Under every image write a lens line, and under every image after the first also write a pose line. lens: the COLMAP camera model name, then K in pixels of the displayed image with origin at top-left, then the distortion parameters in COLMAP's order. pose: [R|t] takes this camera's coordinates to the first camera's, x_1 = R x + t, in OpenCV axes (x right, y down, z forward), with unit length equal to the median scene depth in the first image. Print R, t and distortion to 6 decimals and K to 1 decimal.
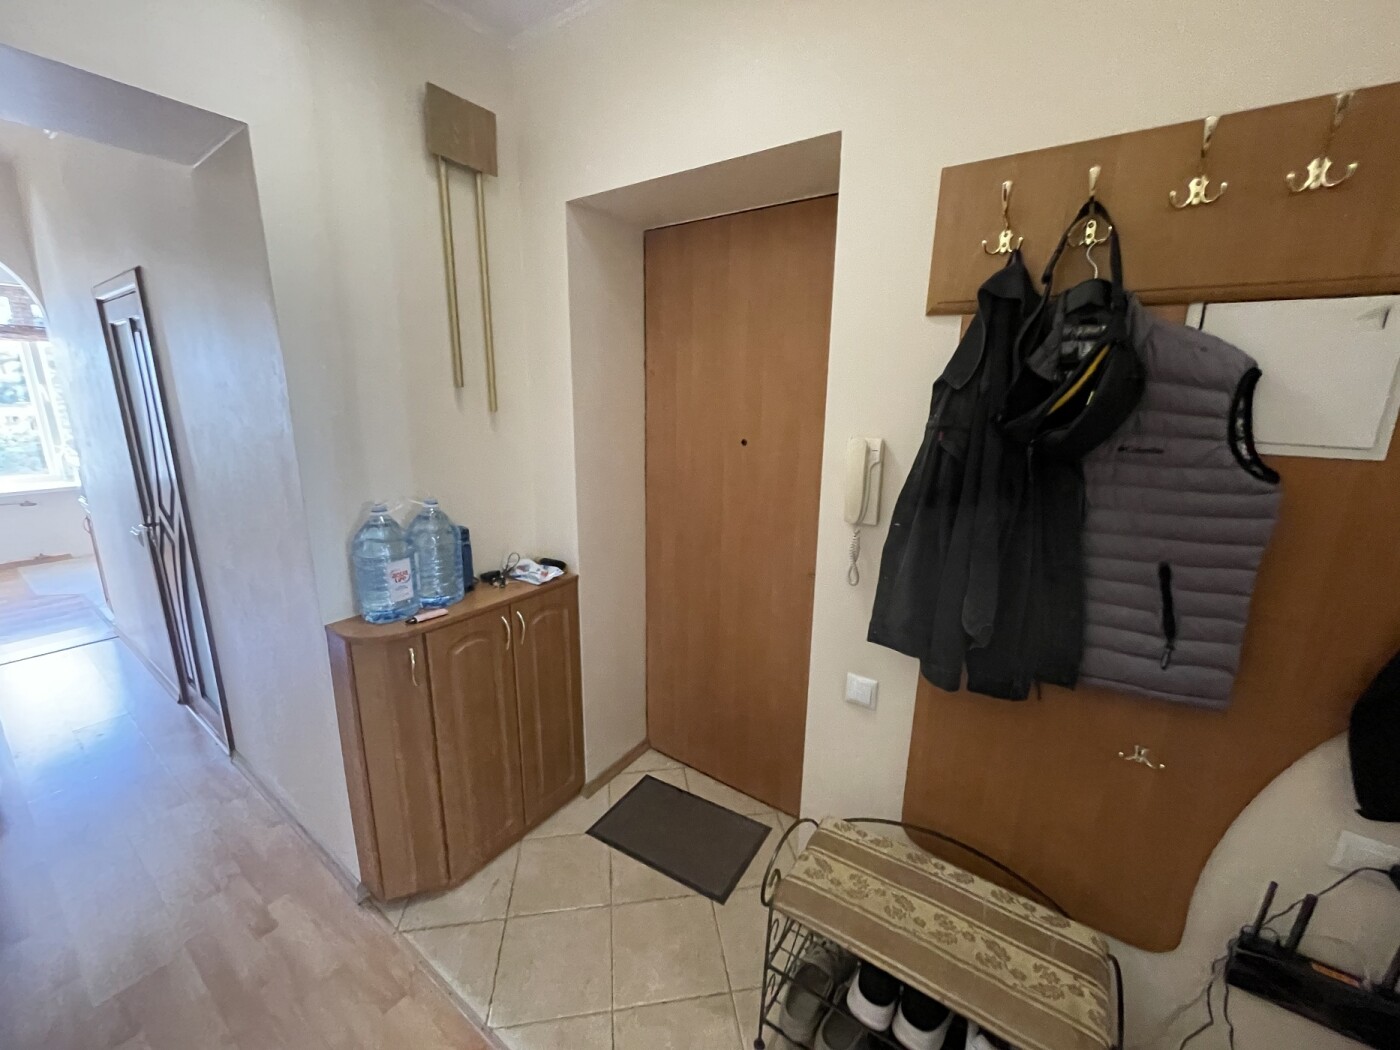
lens RADIAL K [[569.4, 0, 695.6], [0, 569.4, 526.1], [0, 0, 1]] dist [-0.000758, 0.000054]
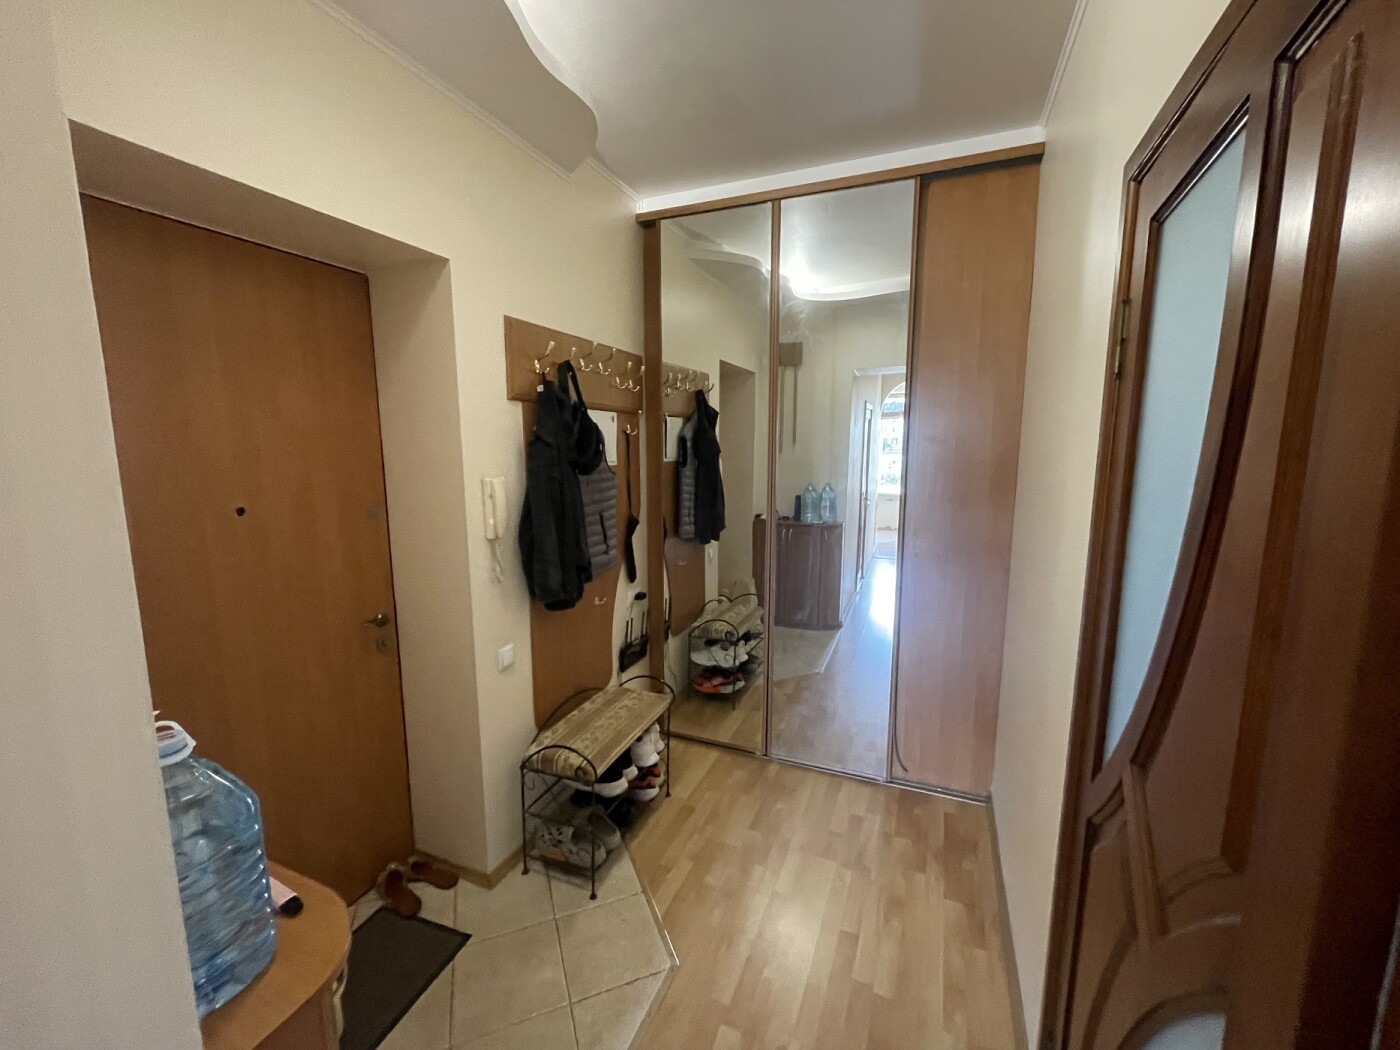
lens RADIAL K [[569.4, 0, 706.9], [0, 569.4, 523.6], [0, 0, 1]] dist [-0.000758, 0.000054]
pose [[-0.229125, -0.156426, 0.960746, -1.157458], [0.219493, 0.953280, 0.207556, -0.211540], [-0.948327, 0.258433, -0.184086, 0.736354]]
